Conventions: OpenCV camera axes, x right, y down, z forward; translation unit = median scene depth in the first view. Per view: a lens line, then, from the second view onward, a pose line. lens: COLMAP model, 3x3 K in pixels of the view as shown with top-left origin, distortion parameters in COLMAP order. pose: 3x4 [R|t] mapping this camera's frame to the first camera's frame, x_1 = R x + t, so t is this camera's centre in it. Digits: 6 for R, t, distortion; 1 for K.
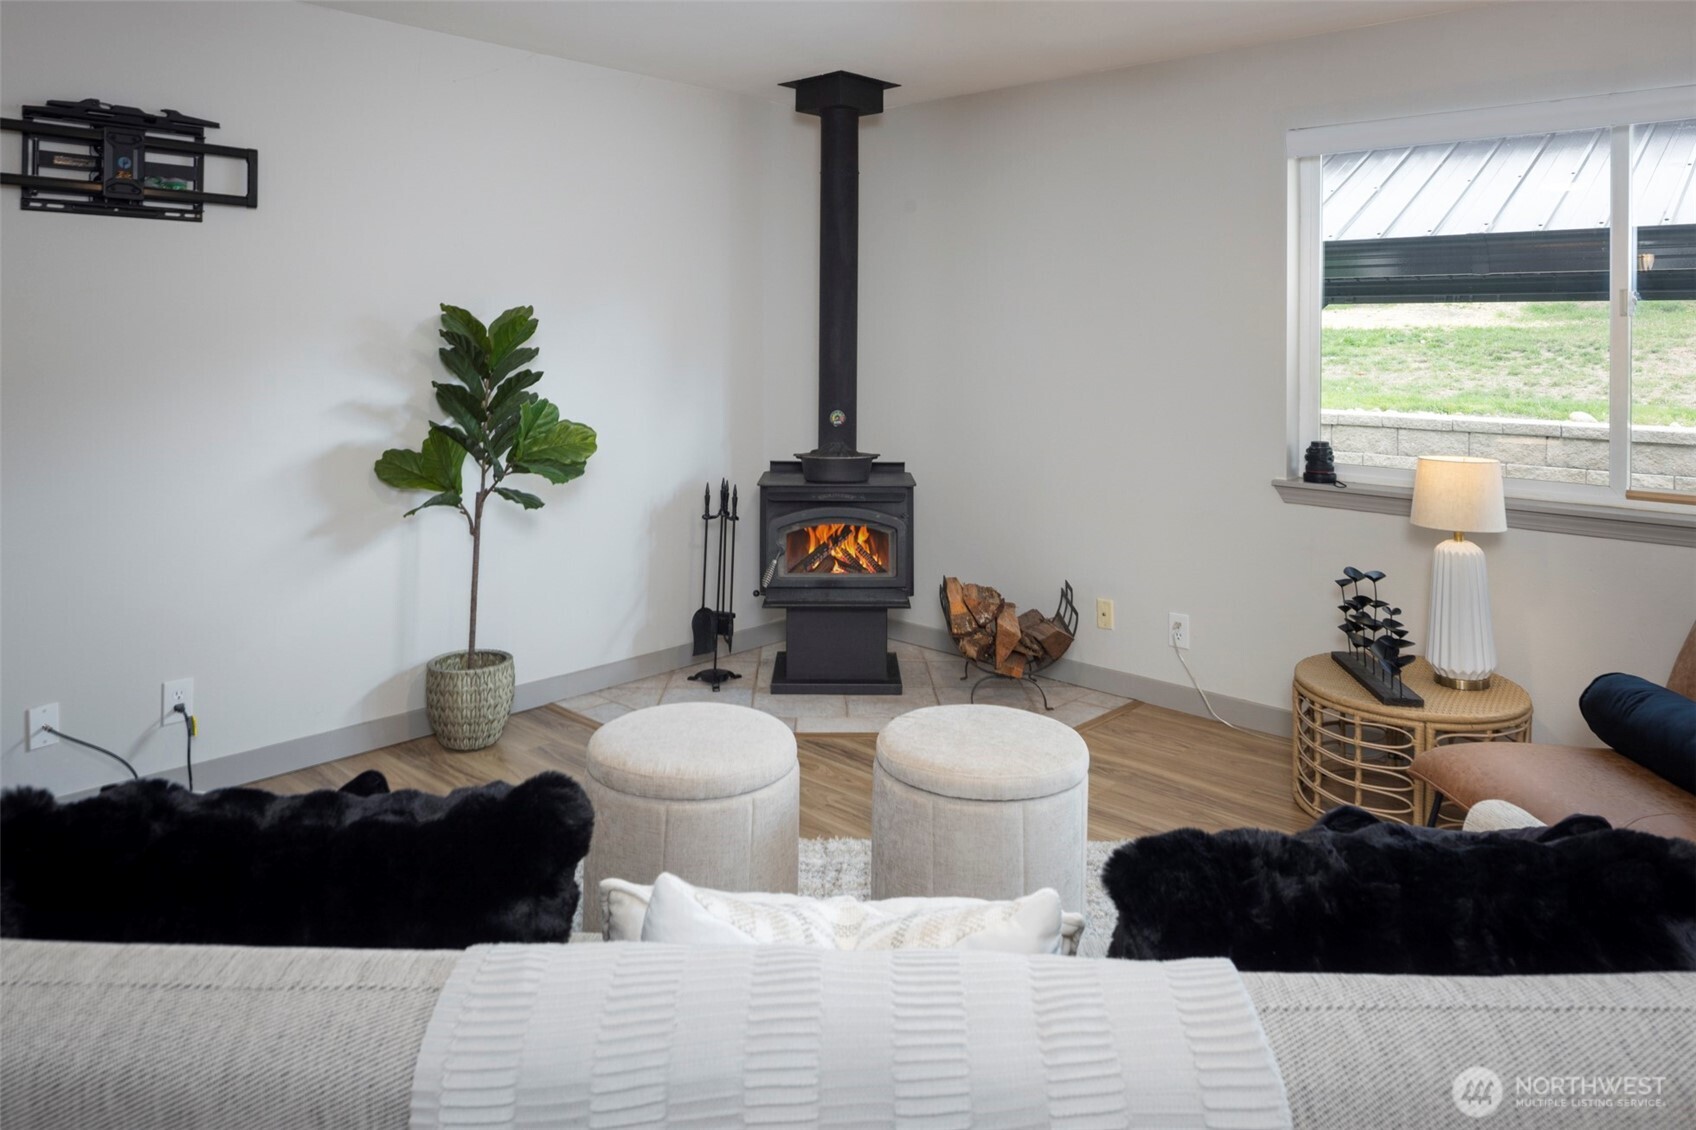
lens RADIAL K [[1169.4, 0, 824.0], [0, 1169.4, 320.2], [0, 0, 1]] dist [0.003642, -0.001177]
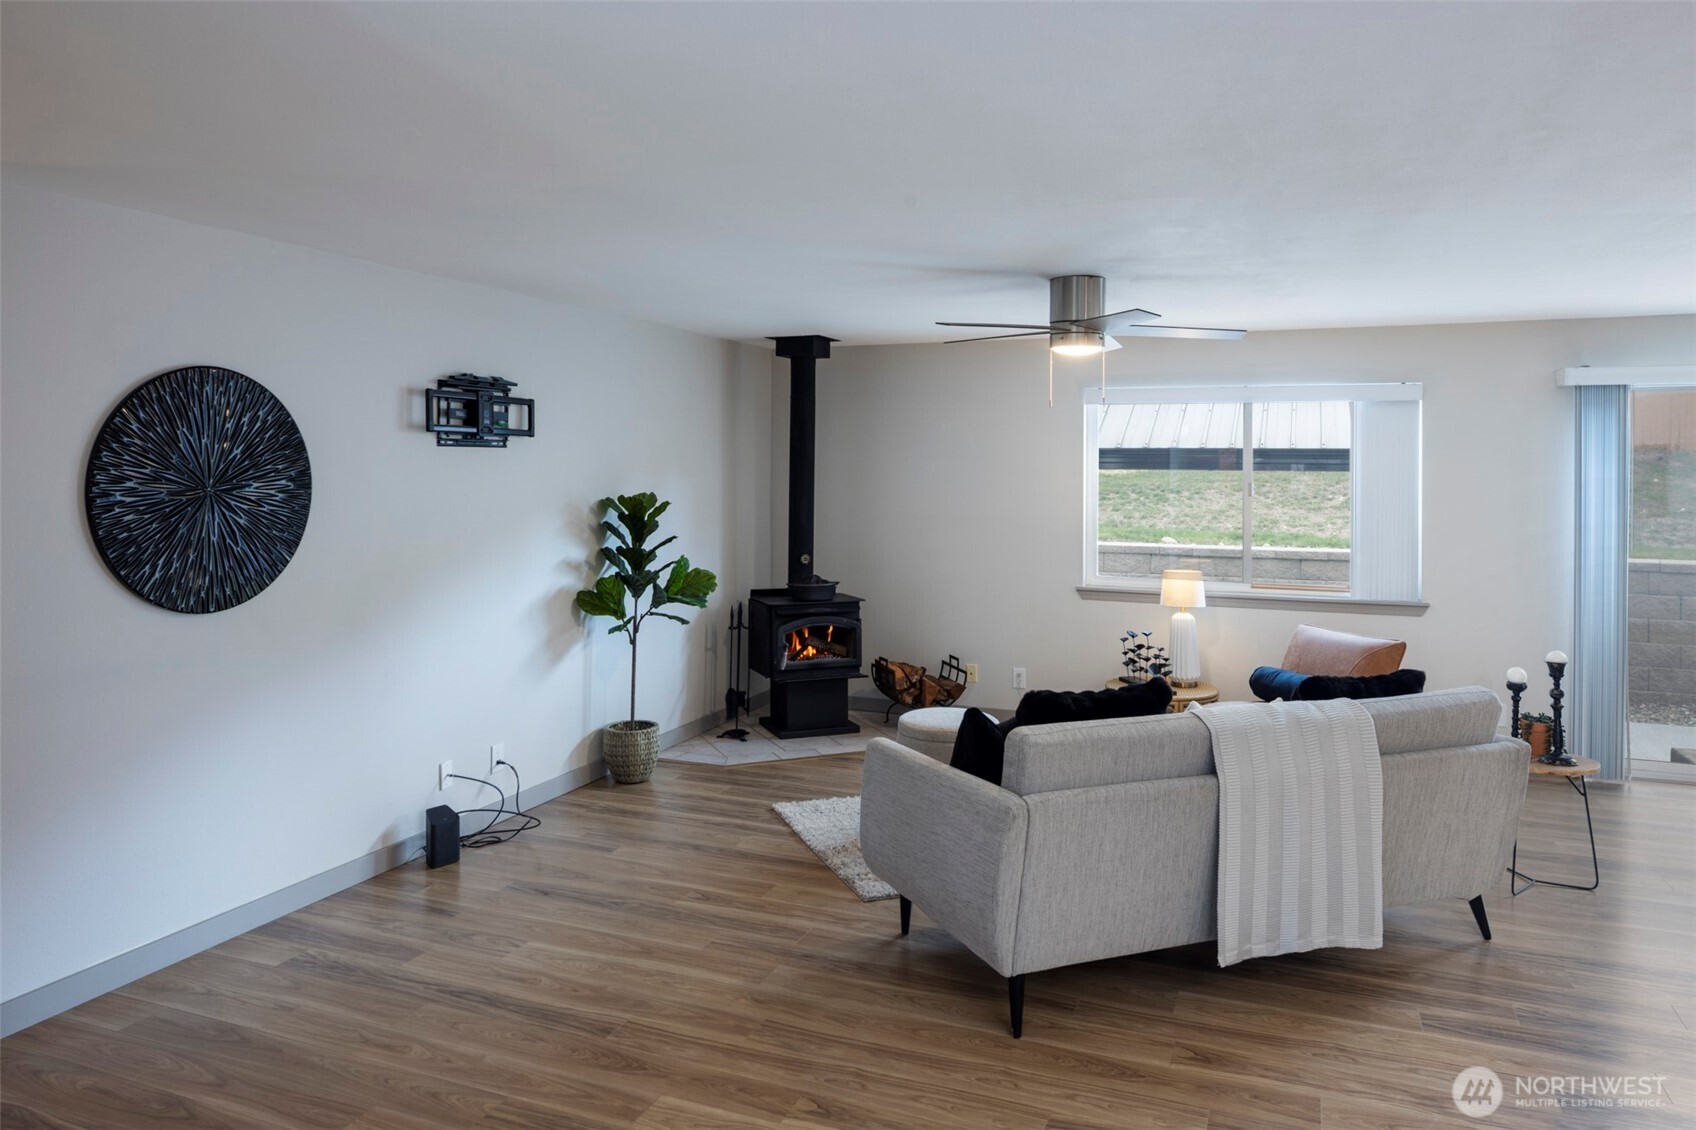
lens RADIAL K [[1136.7, 0, 839.5], [0, 1136.7, 466.3], [0, 0, 1]] dist [-0.007928, 0.003070]
pose [[0.936331, -0.005930, 0.351069, -0.565947], [0.001583, 0.999918, 0.012668, -0.067760], [-0.351115, -0.011306, 0.936264, -0.484382]]
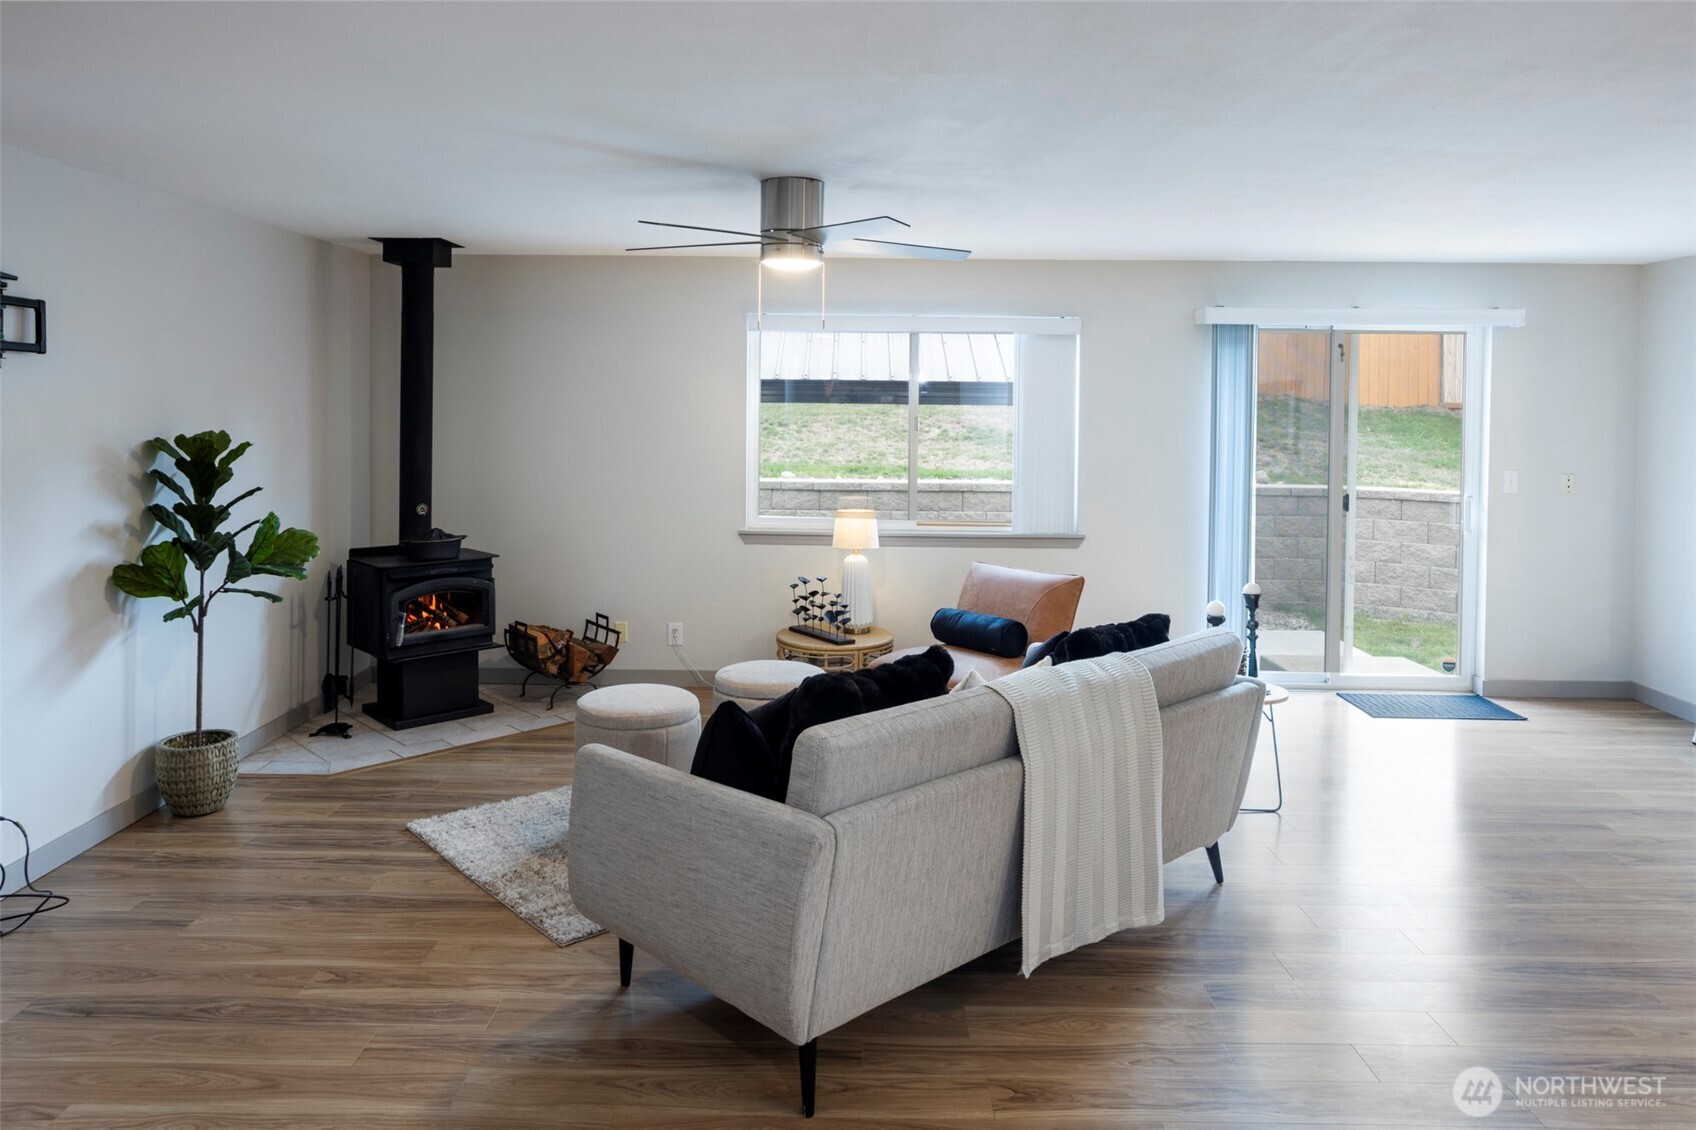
lens RADIAL K [[1136.7, 0, 841.5], [0, 1136.7, 426.8], [0, 0, 1]] dist [-0.007928, 0.003070]
pose [[0.739807, -0.018498, 0.672565, -0.578098], [-0.007608, 0.999328, 0.035853, -0.063938], [-0.672776, -0.031641, 0.739169, -0.249084]]
